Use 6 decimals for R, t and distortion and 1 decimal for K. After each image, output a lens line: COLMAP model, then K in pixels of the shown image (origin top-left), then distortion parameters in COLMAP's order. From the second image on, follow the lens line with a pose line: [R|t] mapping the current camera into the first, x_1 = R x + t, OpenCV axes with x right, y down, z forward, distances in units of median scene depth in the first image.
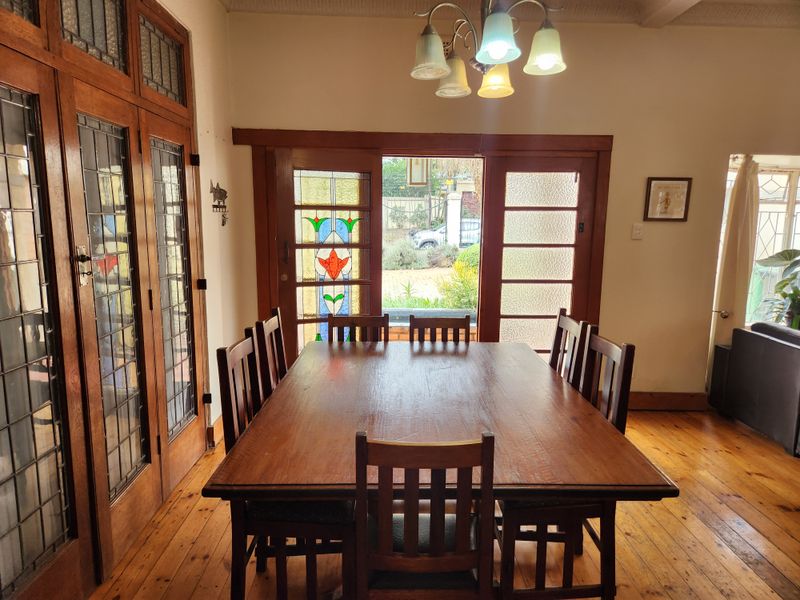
lens RADIAL K [[532.8, 0, 401.0], [0, 532.8, 300.9], [0, 0, 1]] dist [0.009795, 0.002565]
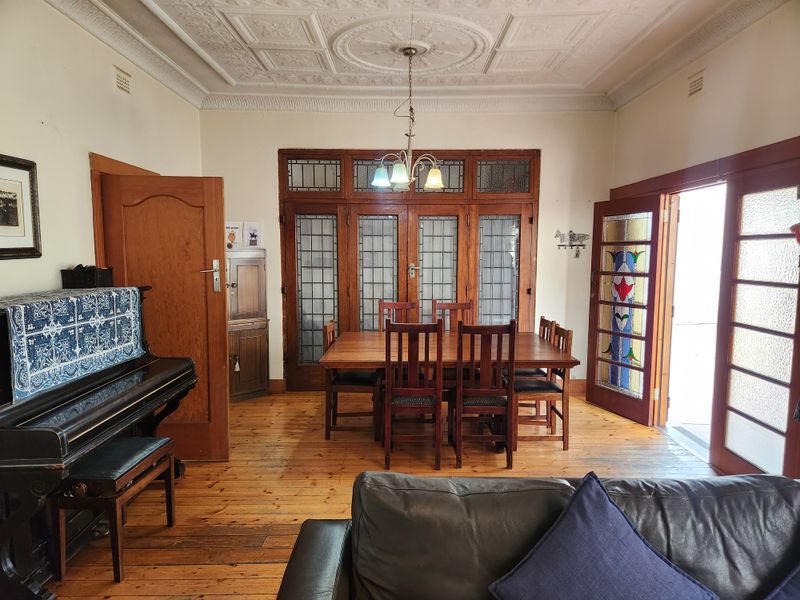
lens RADIAL K [[532.8, 0, 400.1], [0, 532.8, 302.4], [0, 0, 1]] dist [0.009795, 0.002565]
pose [[-0.024309, 0.083980, -0.996171, 1.098572], [-0.155418, 0.984032, 0.086750, -0.064916], [0.987550, 0.156932, -0.010869, 0.508073]]
